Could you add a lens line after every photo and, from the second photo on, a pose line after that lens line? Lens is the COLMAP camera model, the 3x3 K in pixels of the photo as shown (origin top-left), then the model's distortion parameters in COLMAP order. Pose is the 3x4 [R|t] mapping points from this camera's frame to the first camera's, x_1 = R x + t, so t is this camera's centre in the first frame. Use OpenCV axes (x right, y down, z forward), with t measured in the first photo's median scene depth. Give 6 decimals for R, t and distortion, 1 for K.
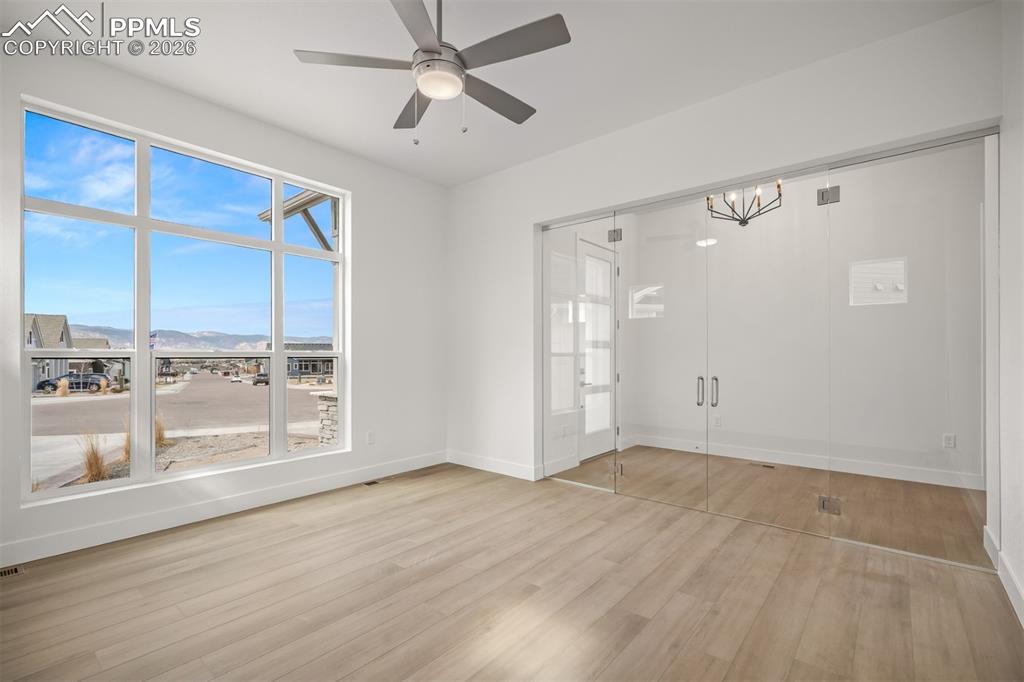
lens RADIAL K [[456.2, 0, 509.2], [0, 456.2, 351.2], [0, 0, 1]] dist [-0.008386, -0.000129]
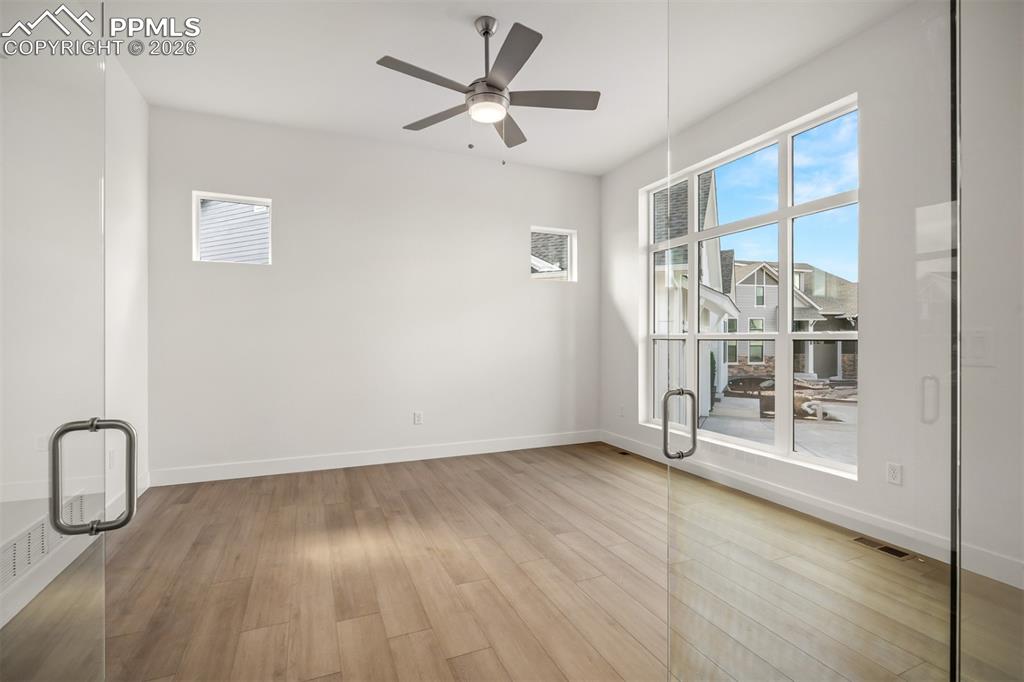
lens RADIAL K [[471.4, 0, 511.9], [0, 471.4, 341.9], [0, 0, 1]] dist [0.007901, 0.000095]
pose [[-0.444874, 0.008523, -0.895553, 0.766033], [0.010724, 0.999934, 0.004189, 0.012267], [0.895529, -0.007741, -0.444936, 1.326541]]
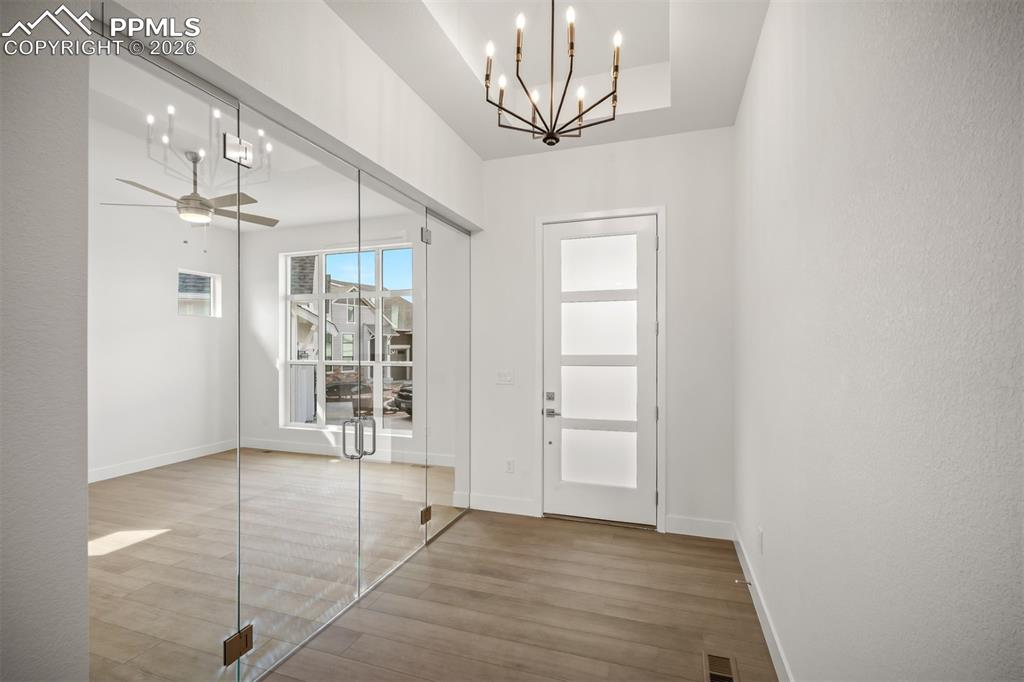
lens RADIAL K [[456.2, 0, 518.0], [0, 456.2, 345.7], [0, 0, 1]] dist [-0.008386, -0.000129]
pose [[0.371599, -0.000174, -0.928393, 1.555106], [0.008355, 0.999960, 0.003157, -0.079525], [0.928356, -0.008930, 0.371585, 1.229445]]
